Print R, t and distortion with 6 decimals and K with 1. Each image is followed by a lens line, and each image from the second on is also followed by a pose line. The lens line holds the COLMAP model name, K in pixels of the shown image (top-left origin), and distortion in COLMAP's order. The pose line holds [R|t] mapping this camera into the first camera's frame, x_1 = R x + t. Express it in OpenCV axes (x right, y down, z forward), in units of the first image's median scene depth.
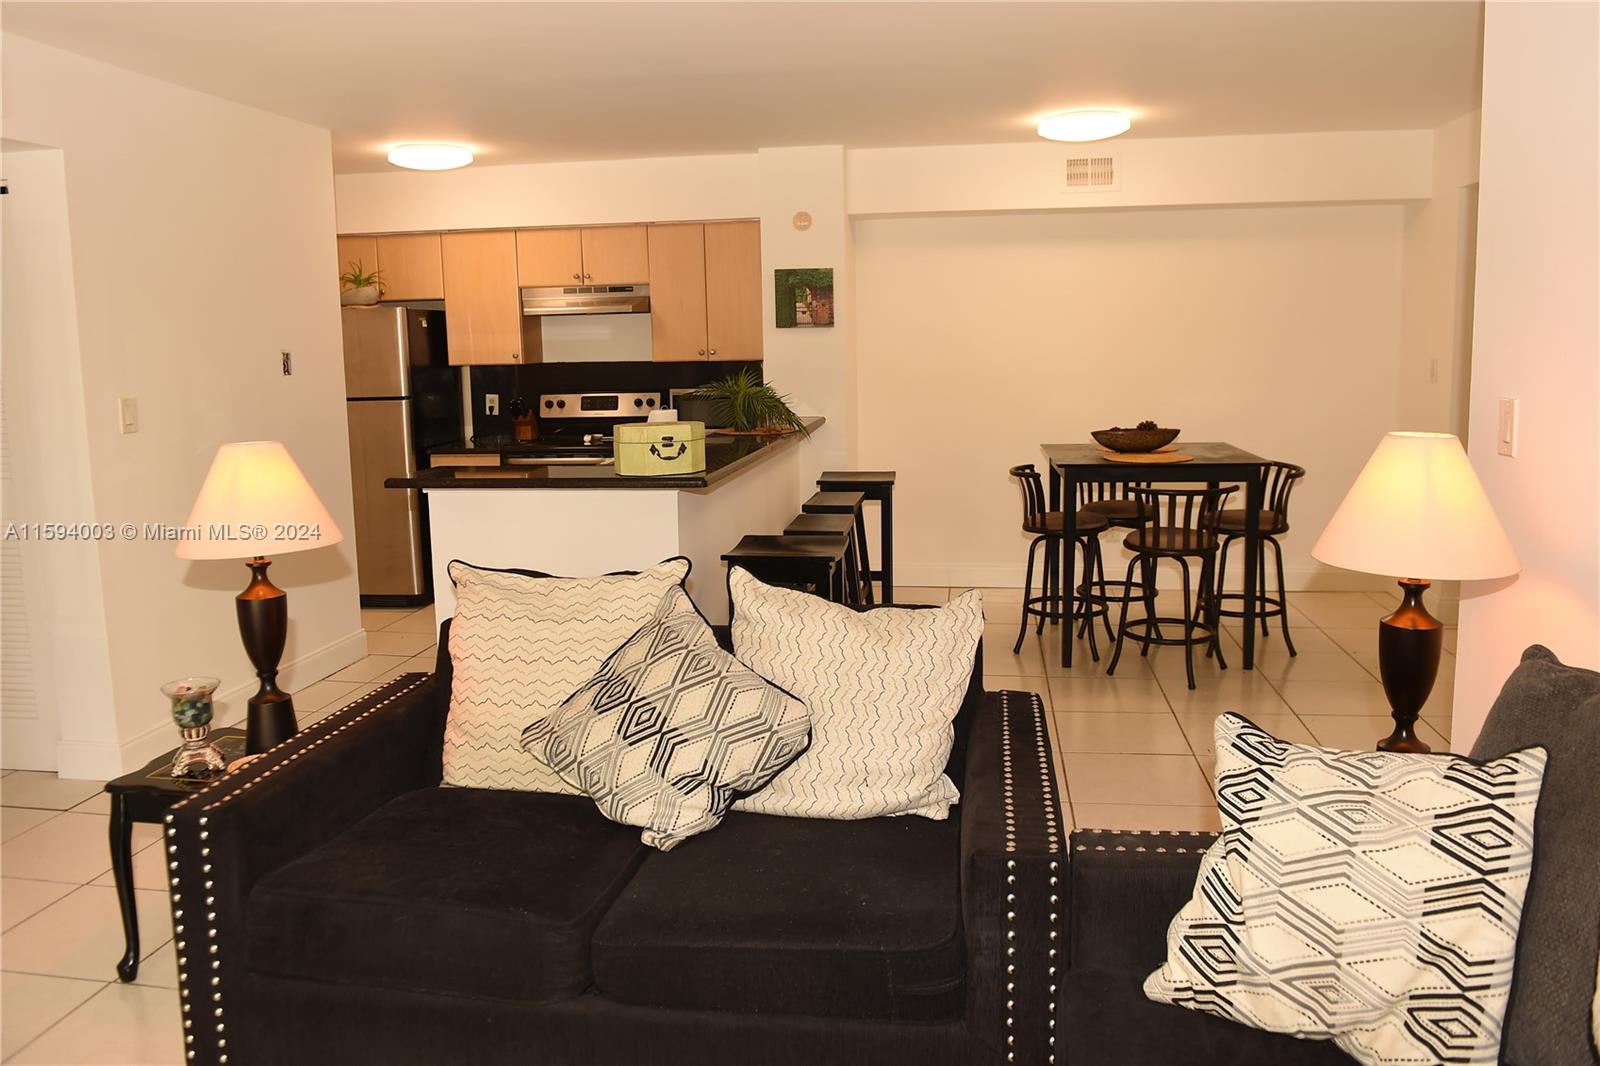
lens RADIAL K [[1175.3, 0, 814.8], [0, 1175.3, 496.7], [0, 0, 1]] dist [-0.038393, 0.005491]
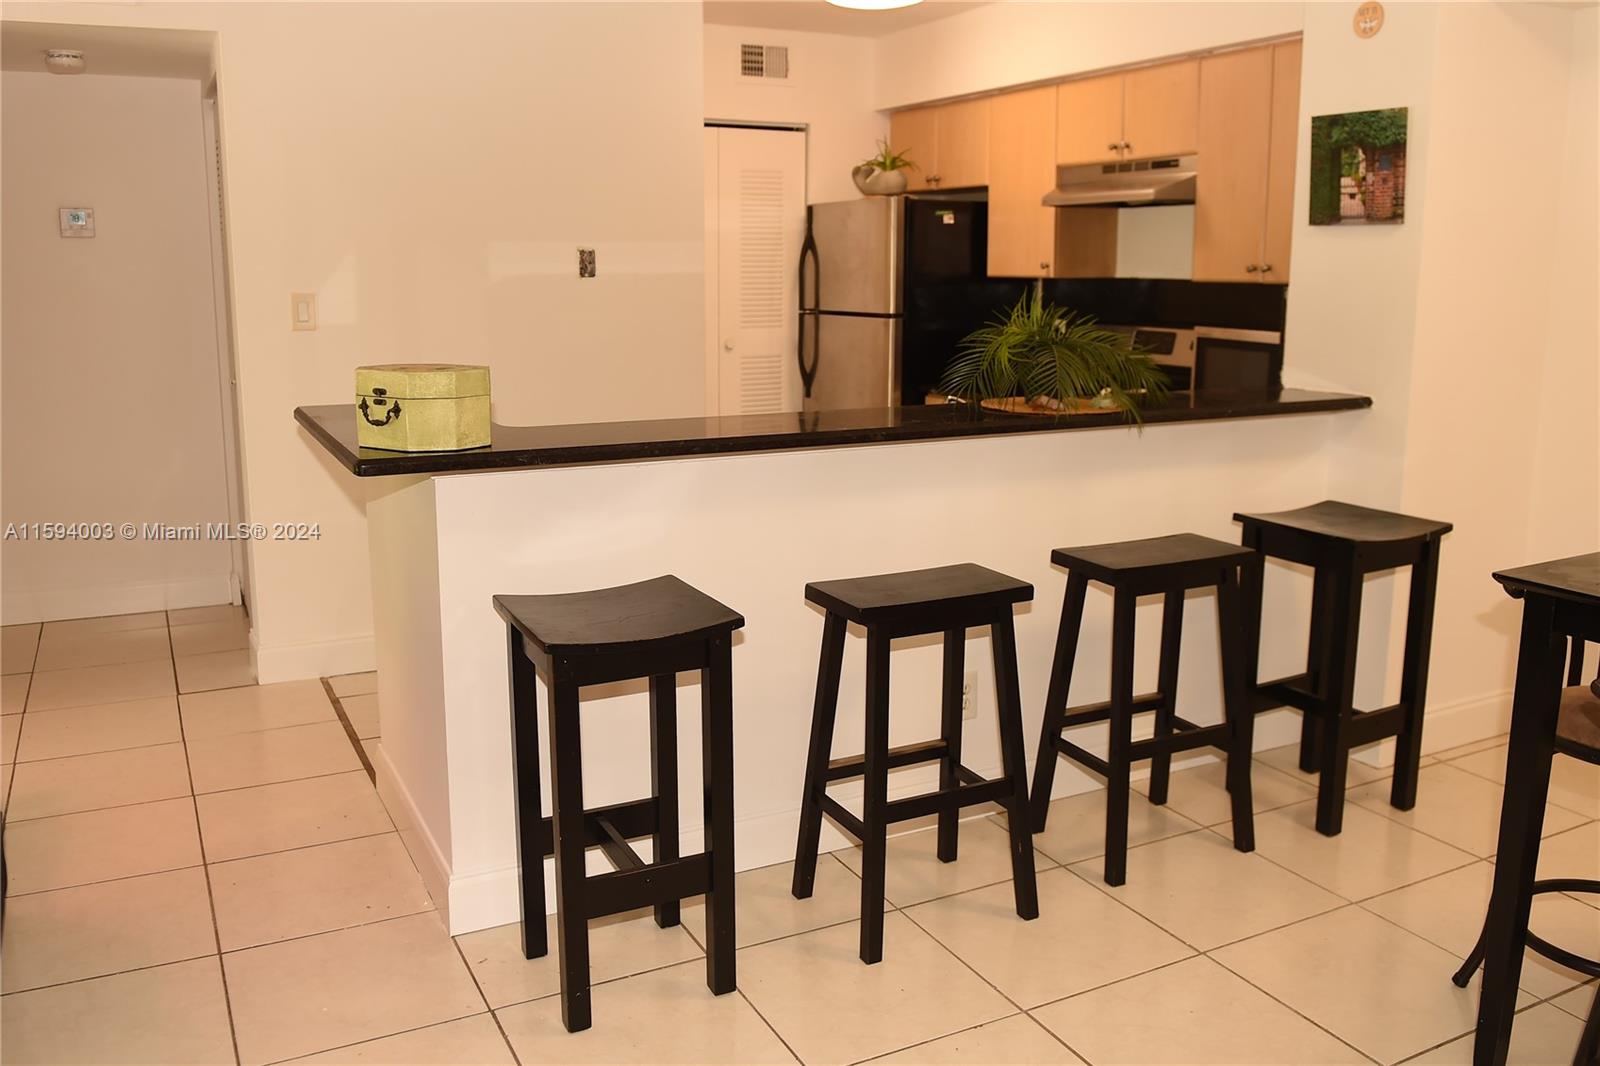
lens RADIAL K [[1326.6, 0, 775.5], [0, 1326.6, 495.5], [0, 0, 1]] dist [-0.037101, -0.019562]
pose [[0.567658, 0.162783, -0.807011, 0.327422], [-0.121746, 0.986077, 0.113266, -0.057192], [0.814213, 0.033953, 0.579573, 0.434875]]
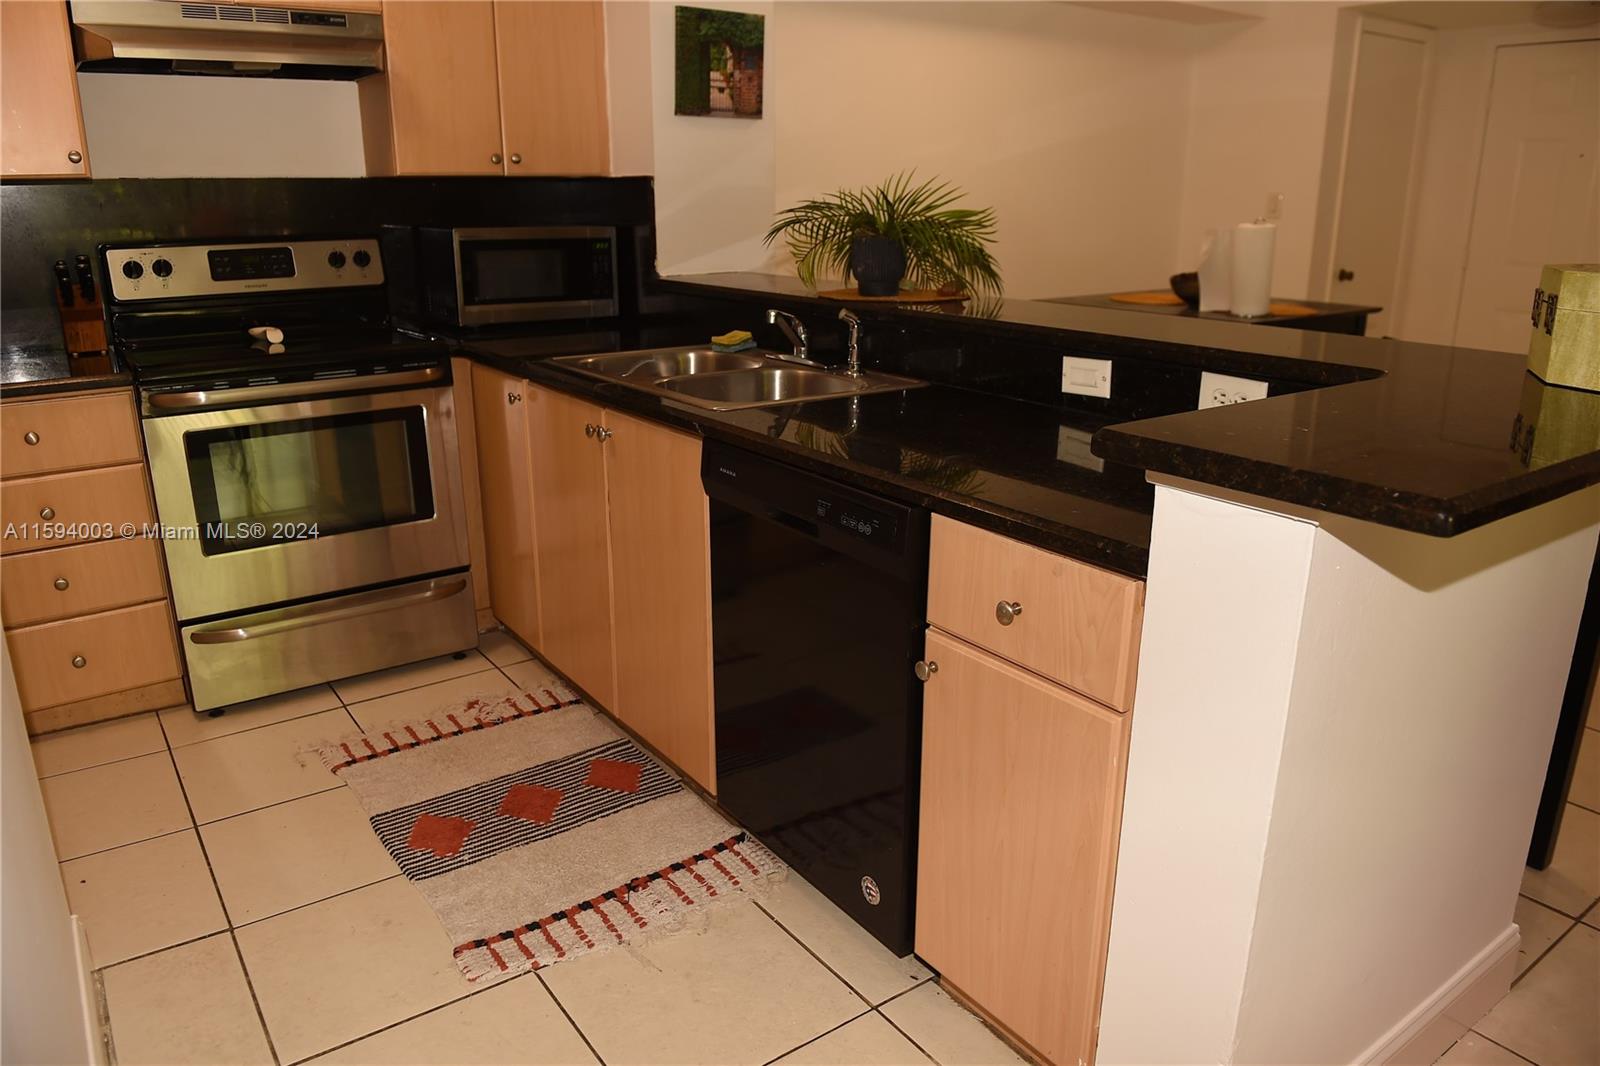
lens RADIAL K [[1102.0, 0, 799.5], [0, 1102.0, 528.9], [0, 0, 1]] dist [-0.054474, 0.001659]
pose [[0.716623, -0.185012, 0.672474, -0.369982], [0.079779, 0.979591, 0.184490, -0.038929], [-0.692883, -0.078560, 0.716758, 0.546067]]
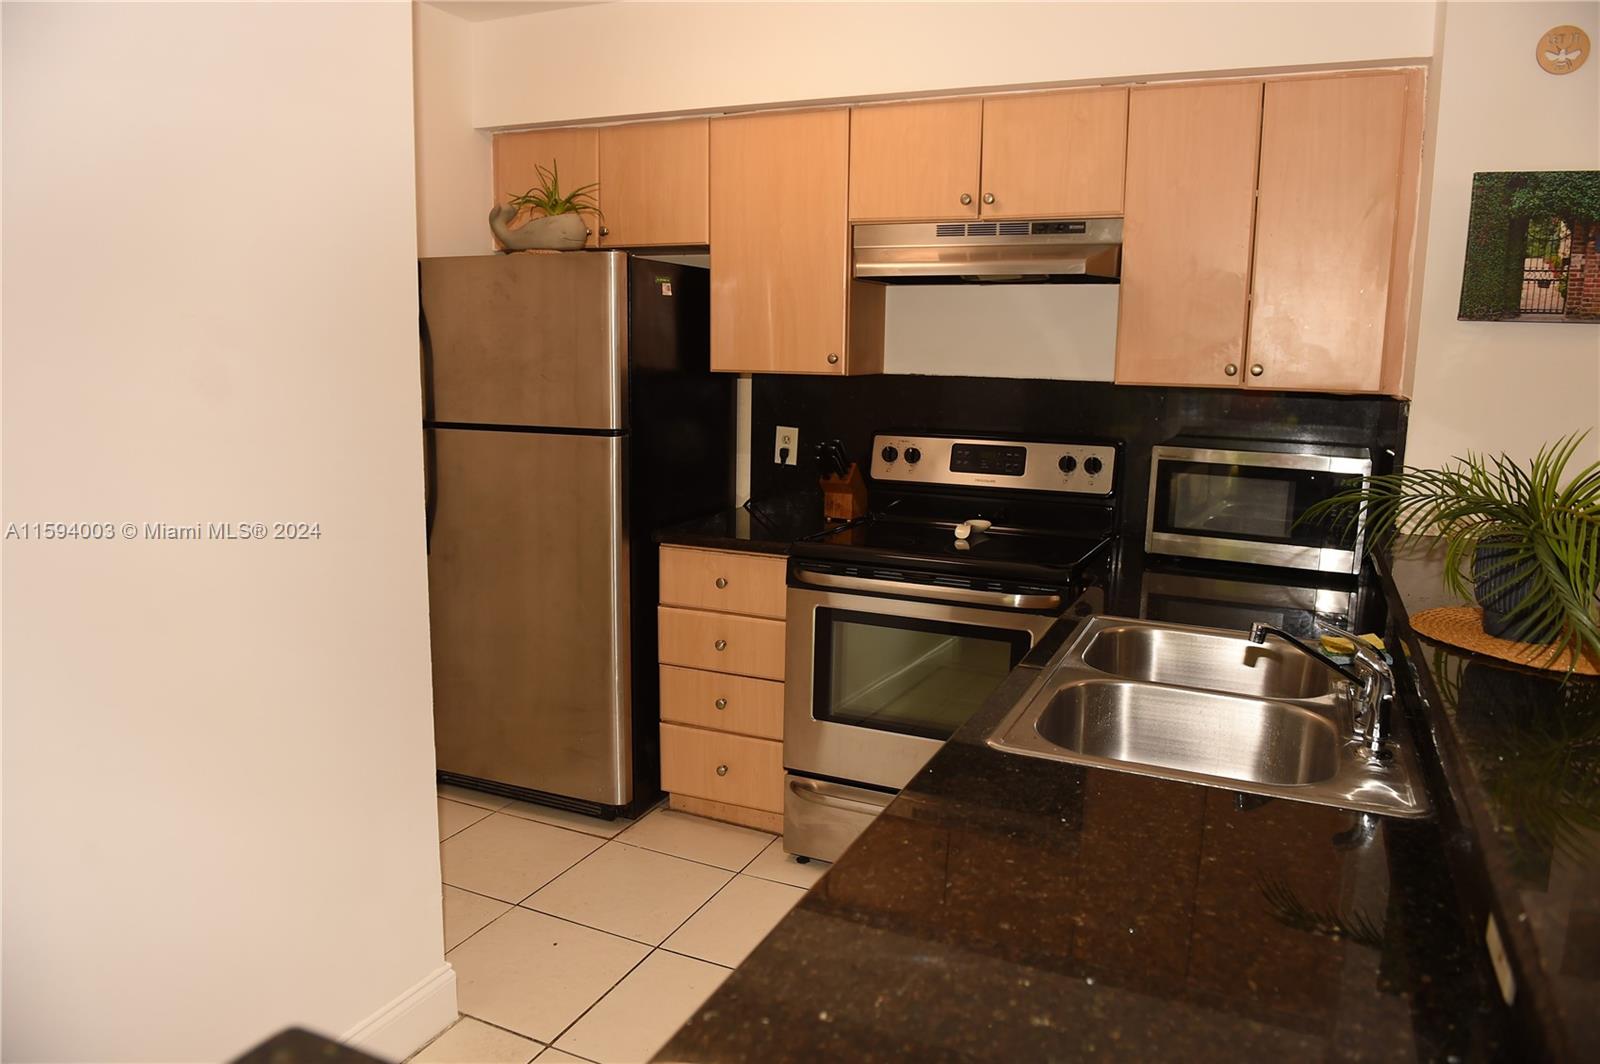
lens RADIAL K [[1102.0, 0, 804.6], [0, 1102.0, 533.0], [0, 0, 1]] dist [-0.054474, 0.001659]
pose [[0.959775, 0.081826, -0.268582, -0.138974], [-0.072310, 0.996360, 0.045152, -0.068344], [0.271299, -0.023915, 0.962198, 0.559619]]
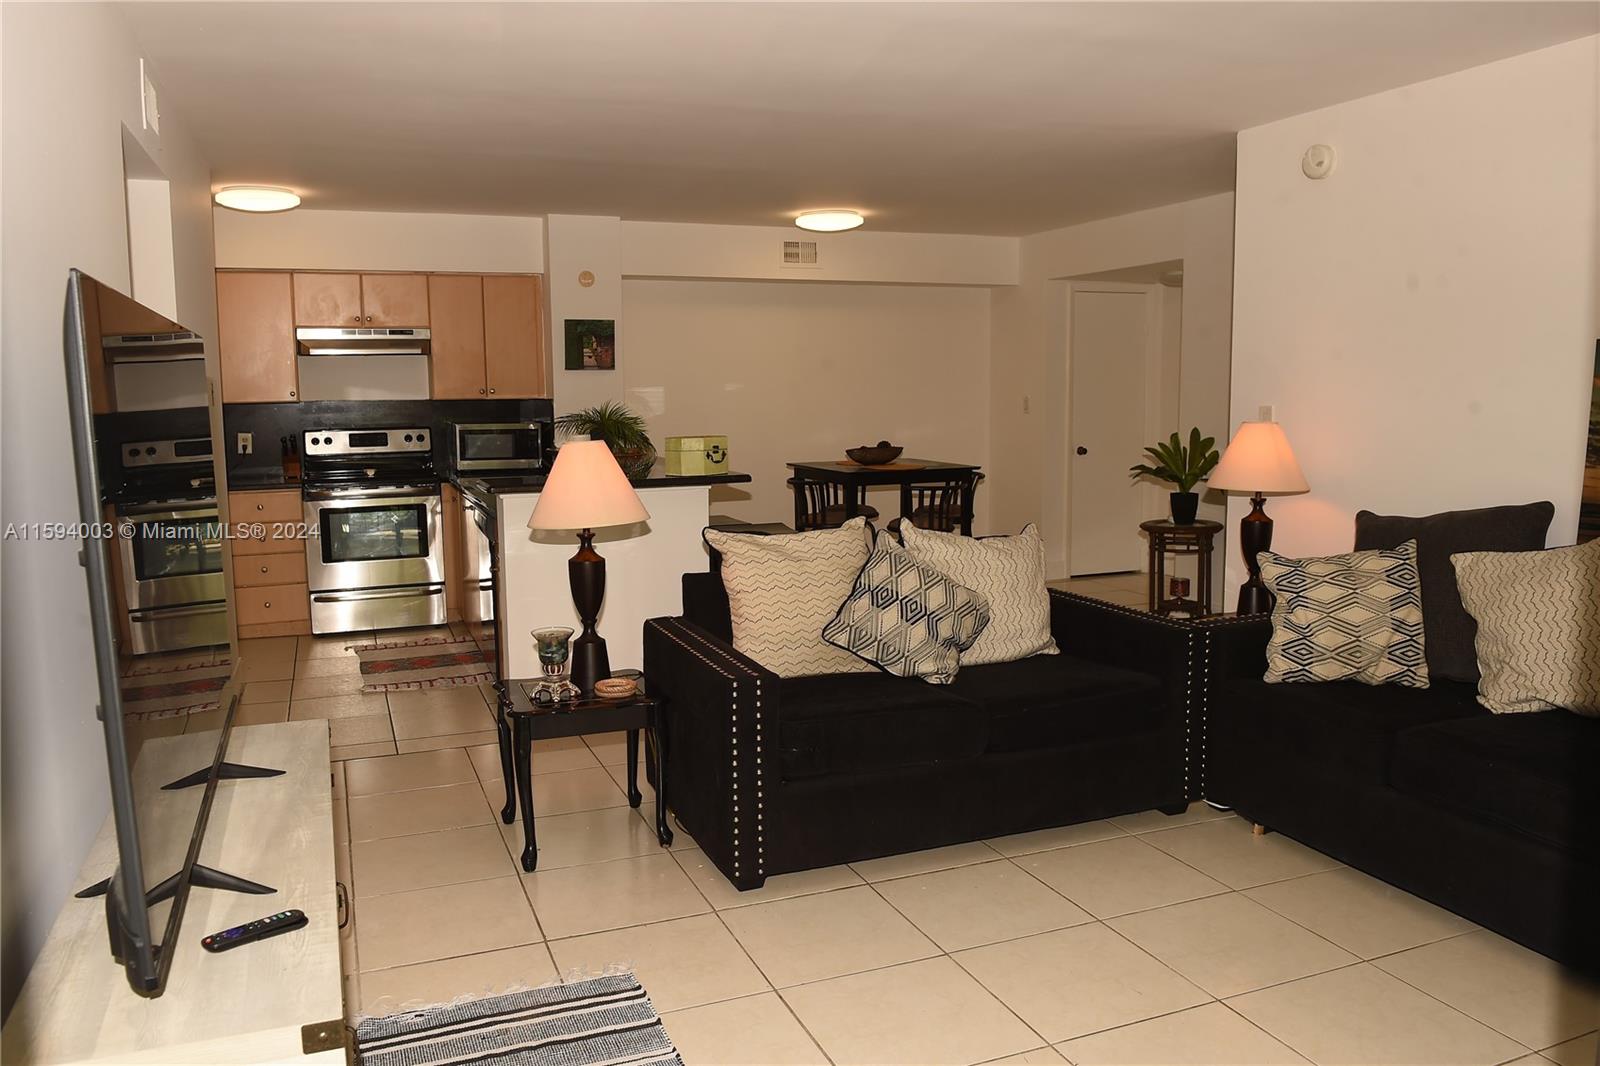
lens RADIAL K [[1175.3, 0, 803.1], [0, 1175.3, 538.4], [0, 0, 1]] dist [-0.038393, 0.005491]
pose [[0.865205, -0.055349, 0.498354, -0.402019], [0.061412, 0.998104, 0.004235, 0.030804], [-0.497643, 0.026941, 0.866963, -0.111336]]
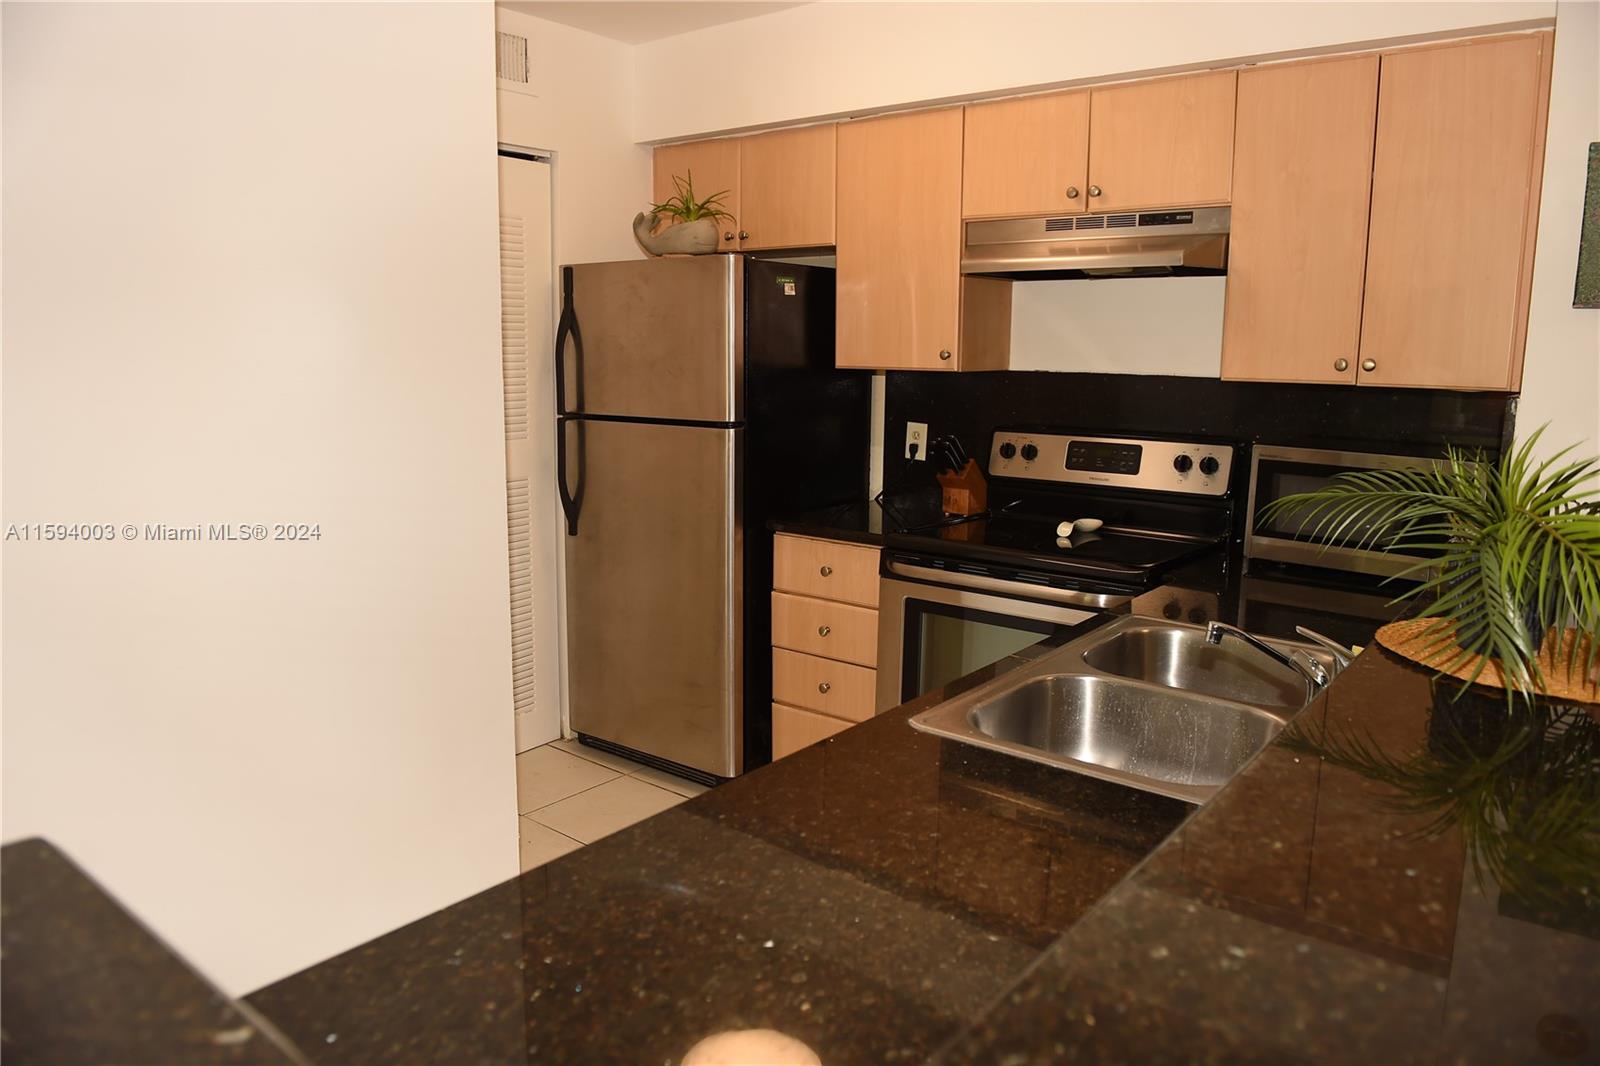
lens RADIAL K [[1102.0, 0, 802.0], [0, 1102.0, 533.5], [0, 0, 1]] dist [-0.054474, 0.001659]
pose [[0.862060, 0.114022, -0.493812, -0.065201], [-0.094256, 0.993434, 0.064841, -0.070619], [0.497963, -0.009352, 0.867148, 0.574001]]
